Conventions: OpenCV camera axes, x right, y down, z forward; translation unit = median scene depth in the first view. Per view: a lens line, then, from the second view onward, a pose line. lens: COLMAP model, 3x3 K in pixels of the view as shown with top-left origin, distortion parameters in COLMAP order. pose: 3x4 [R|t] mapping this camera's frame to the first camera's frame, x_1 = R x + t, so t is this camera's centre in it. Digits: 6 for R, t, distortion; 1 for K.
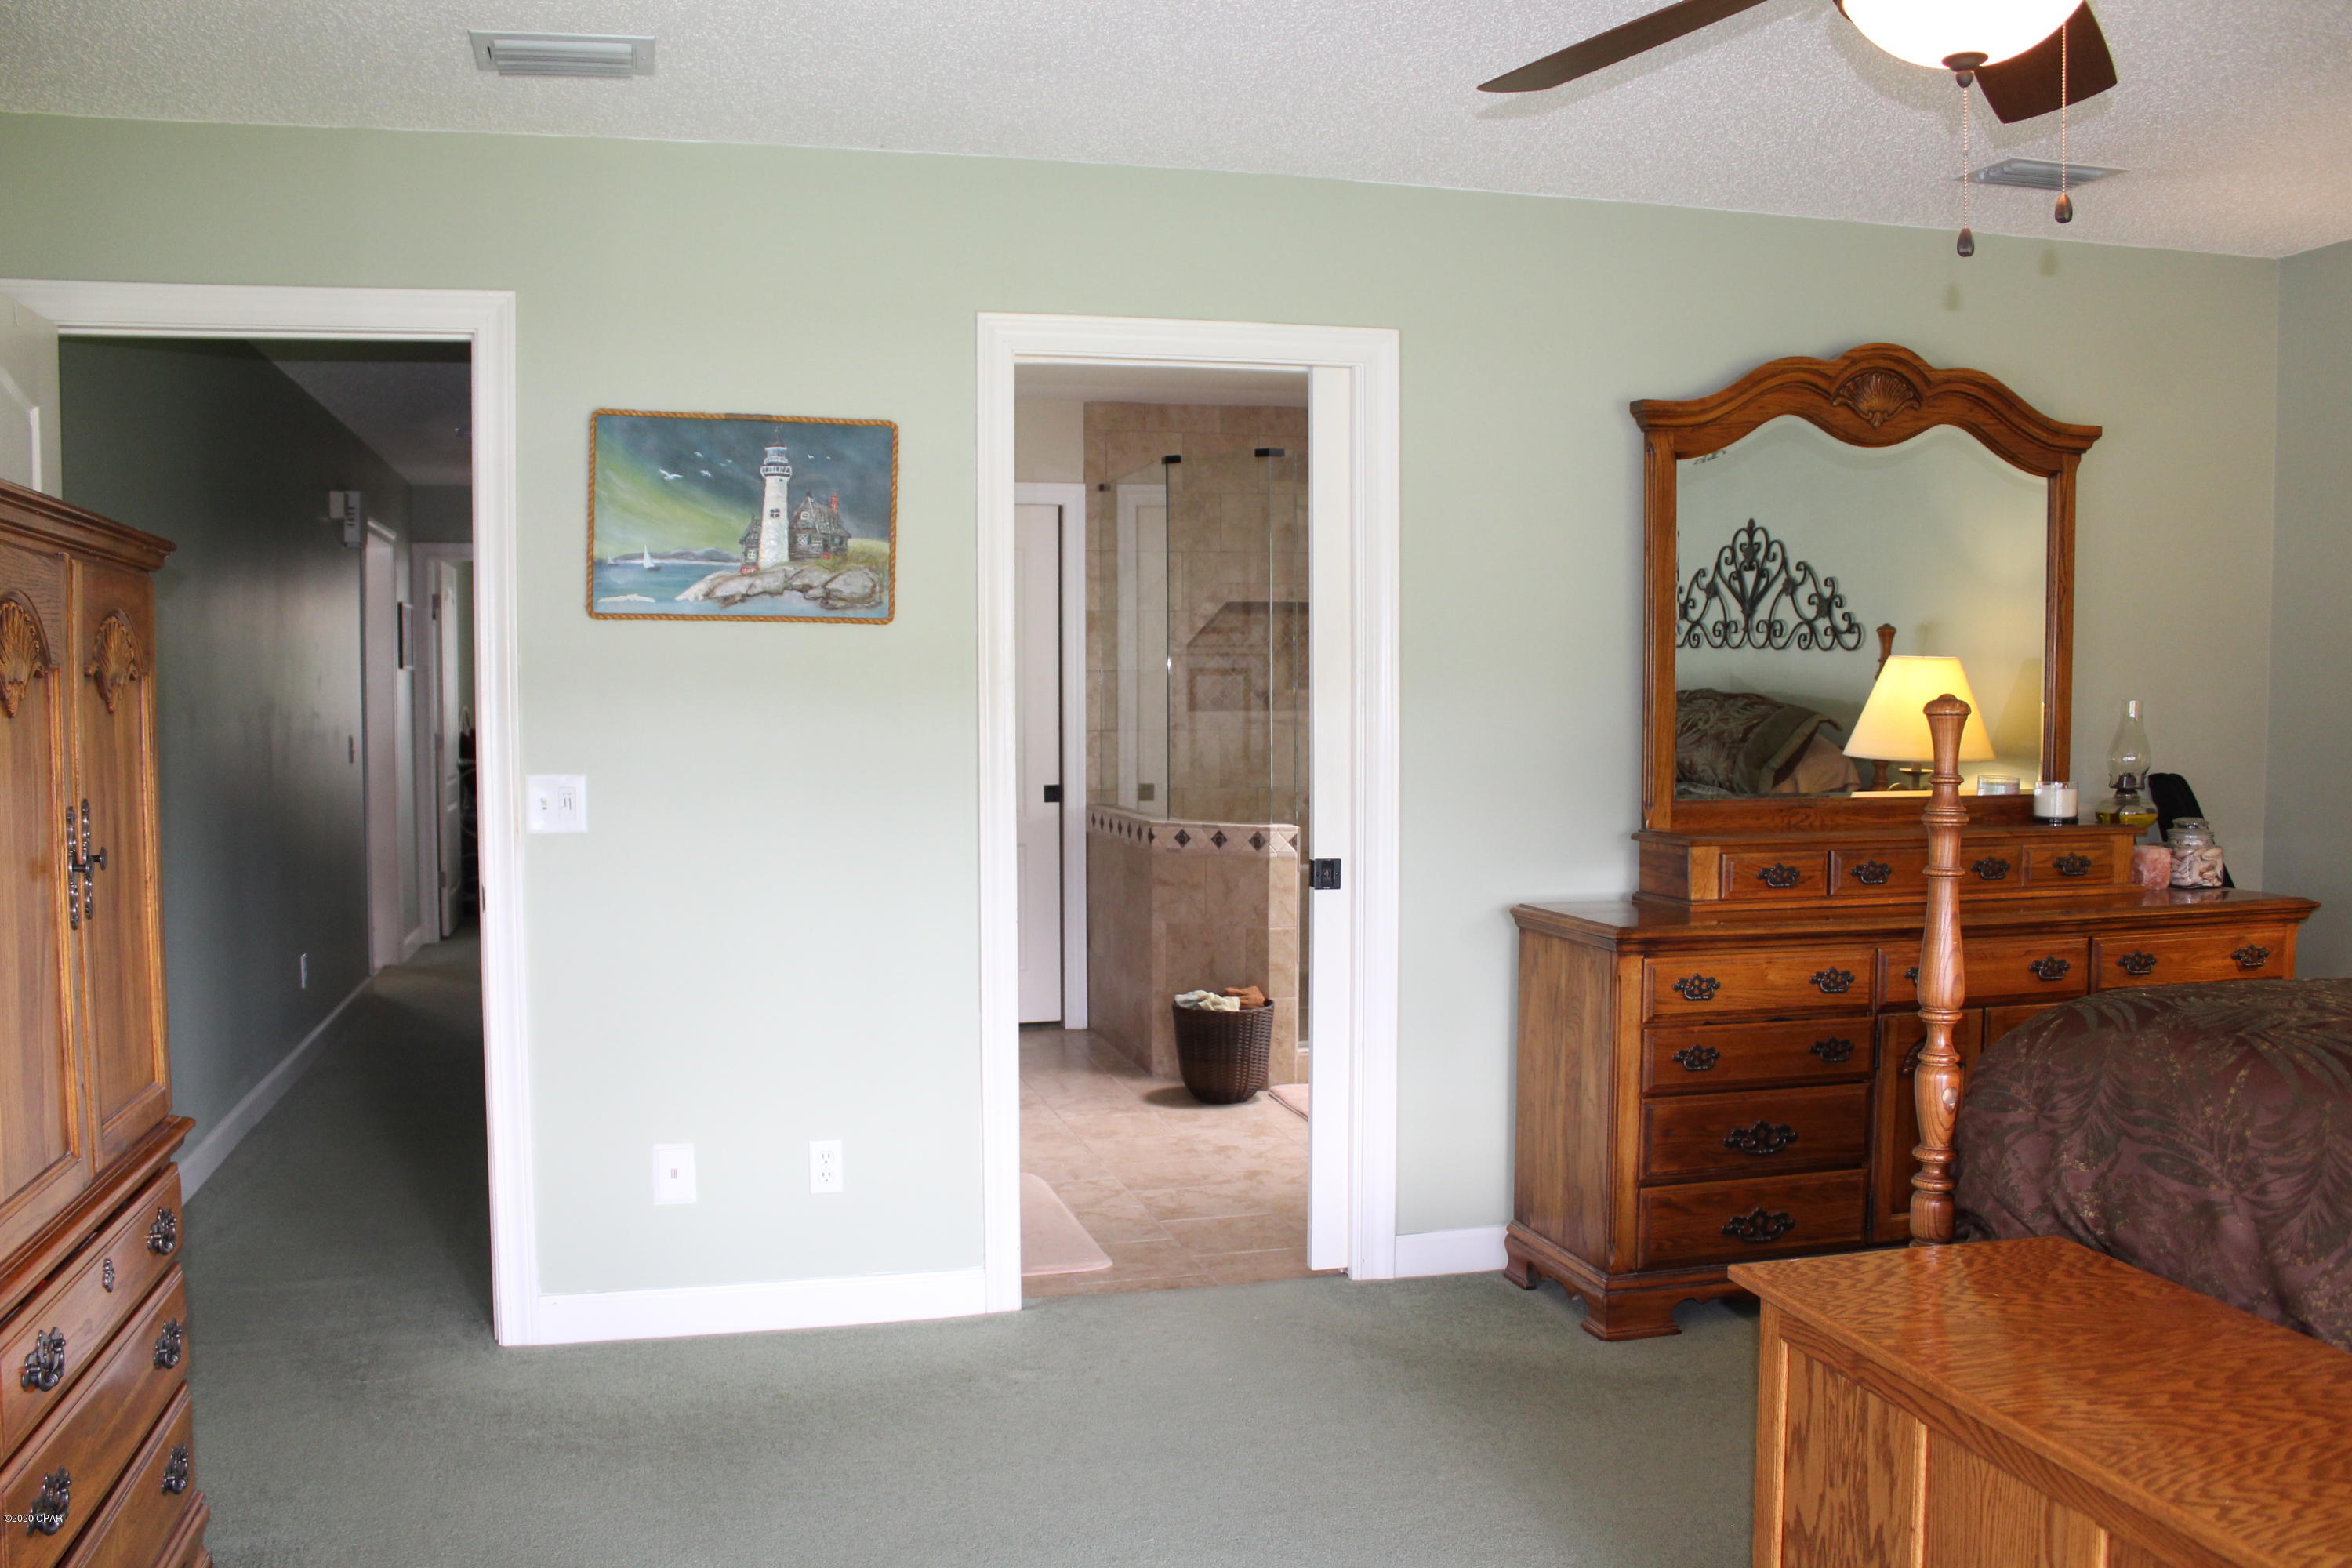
lens RADIAL K [[1934.8, 0, 1156.8], [0, 1934.8, 796.0], [0, 0, 1]] dist [-0.174935, 0.155844]
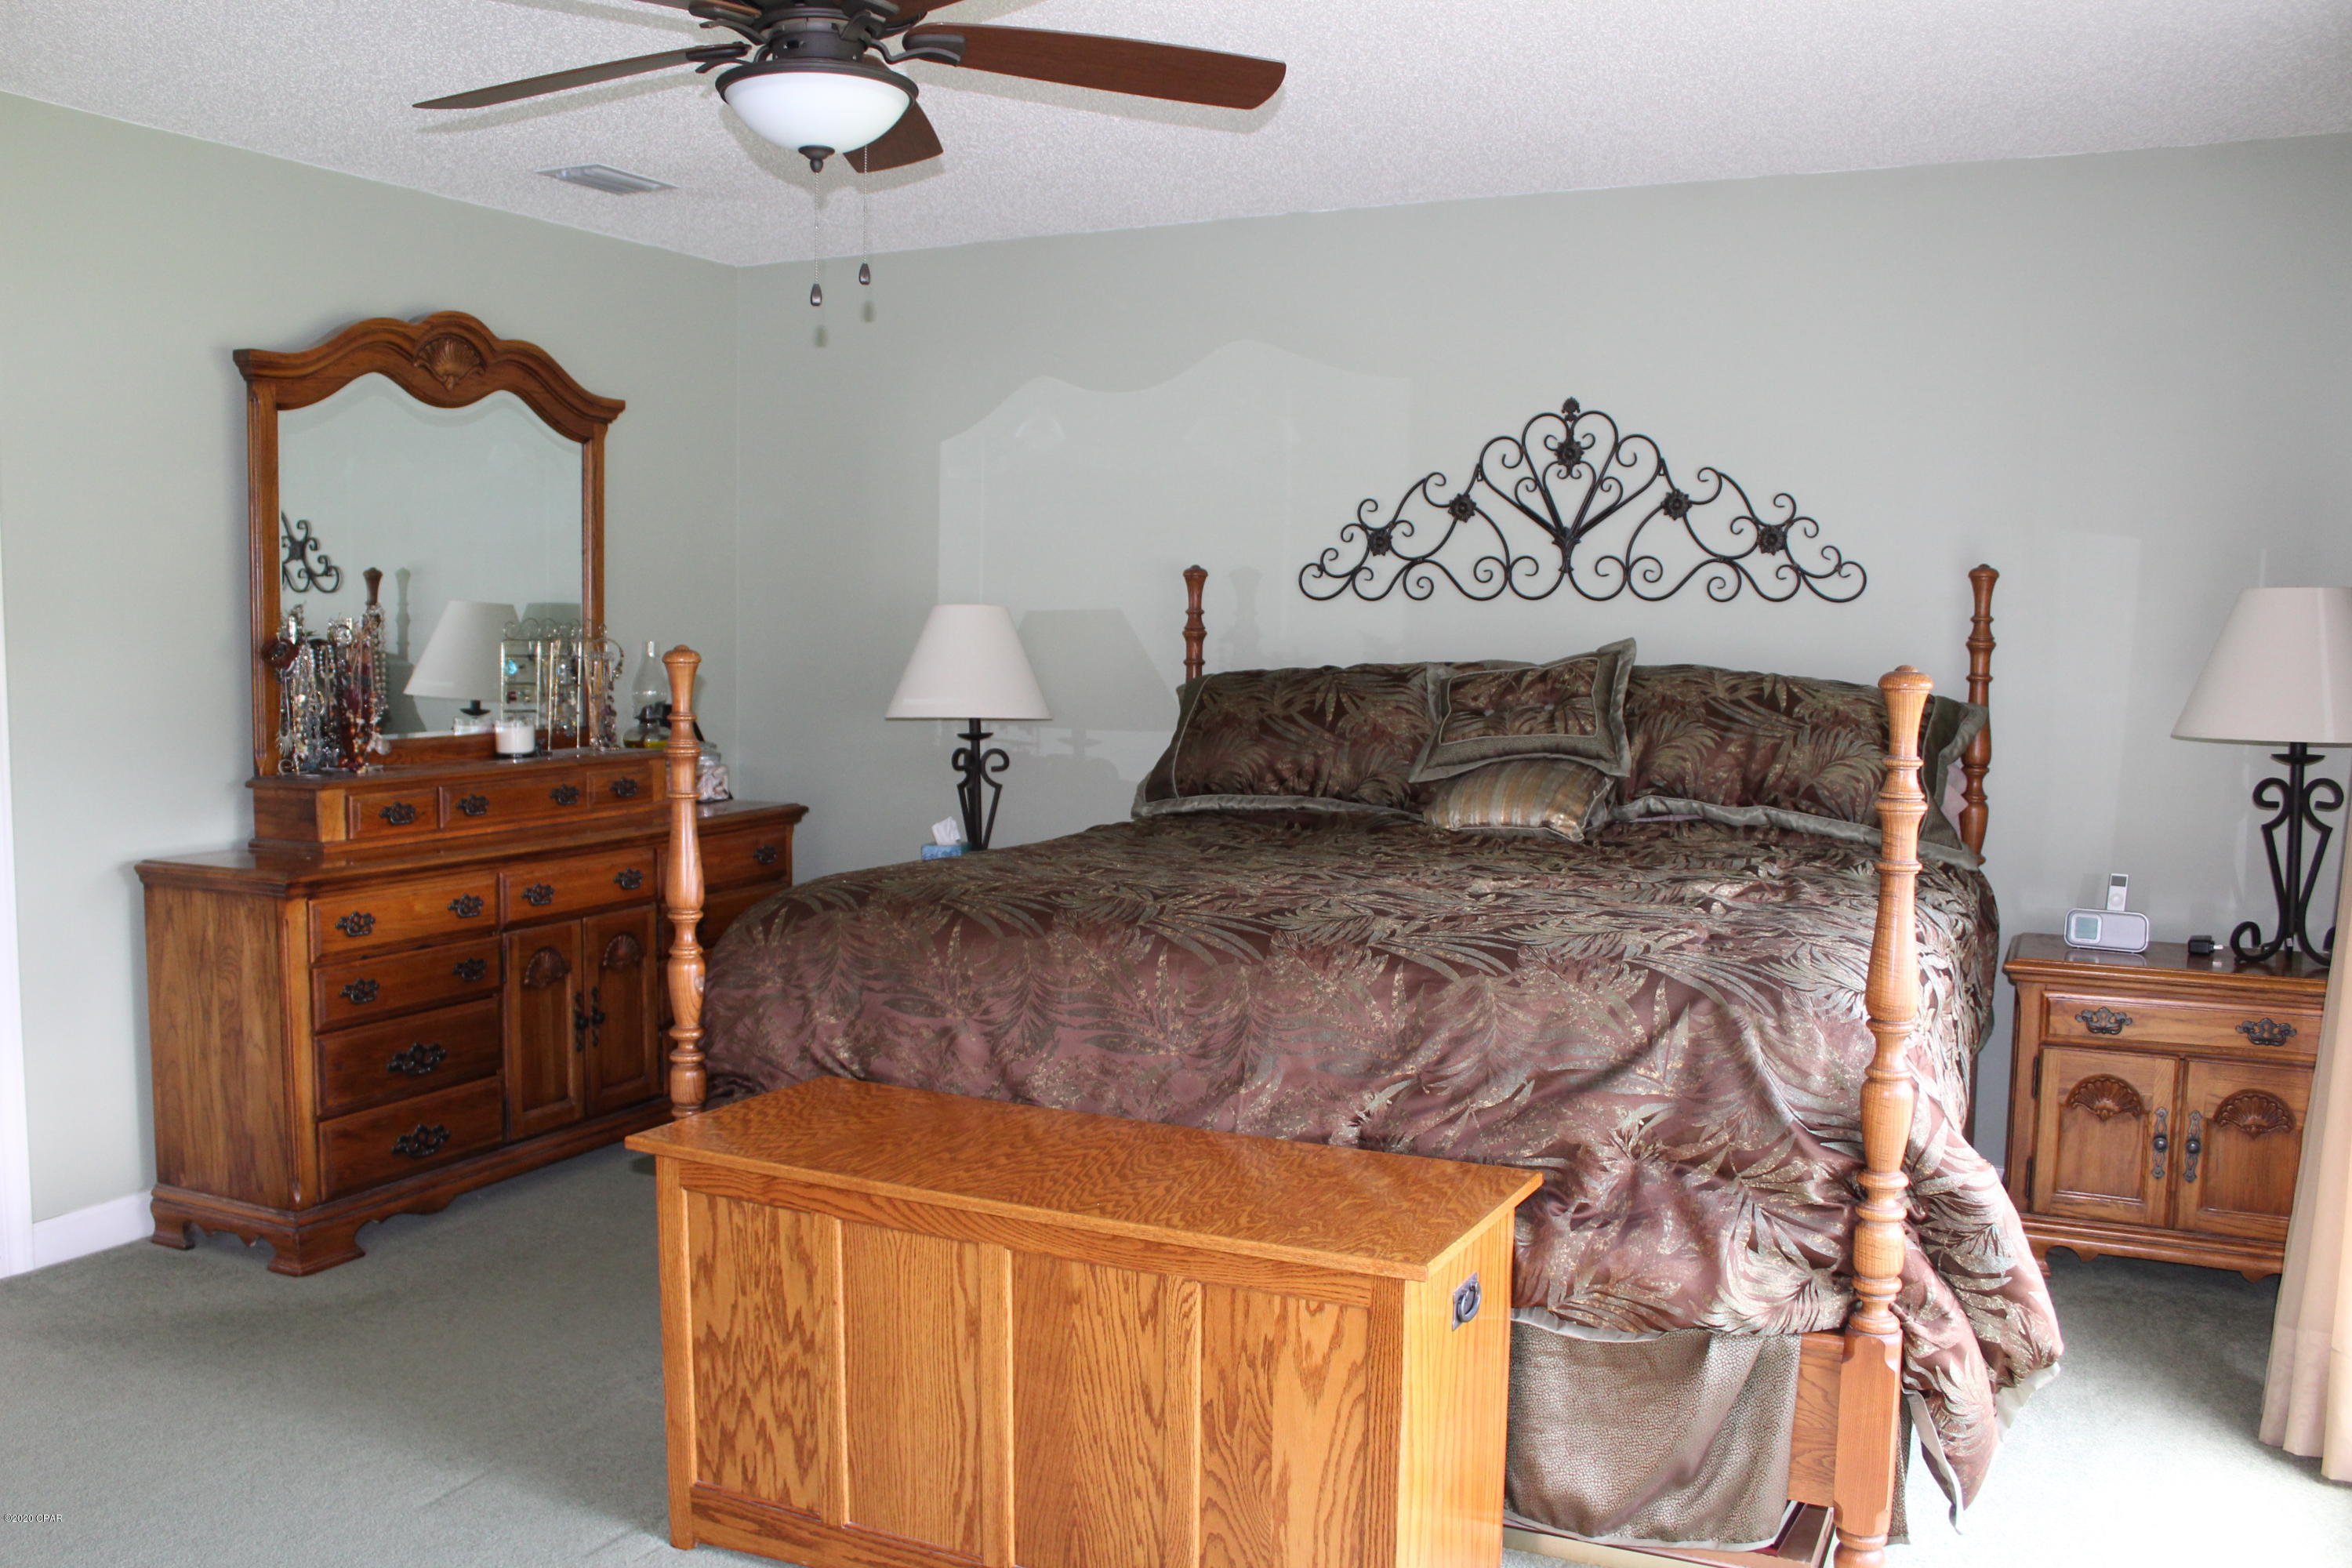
lens RADIAL K [[1934.8, 0, 1189.2], [0, 1934.8, 798.2], [0, 0, 1]] dist [-0.174935, 0.155844]
pose [[0.652658, -0.062482, 0.755072, -0.278374], [0.034826, 0.998014, 0.052483, -0.009644], [-0.756852, -0.007957, 0.653538, -0.029492]]
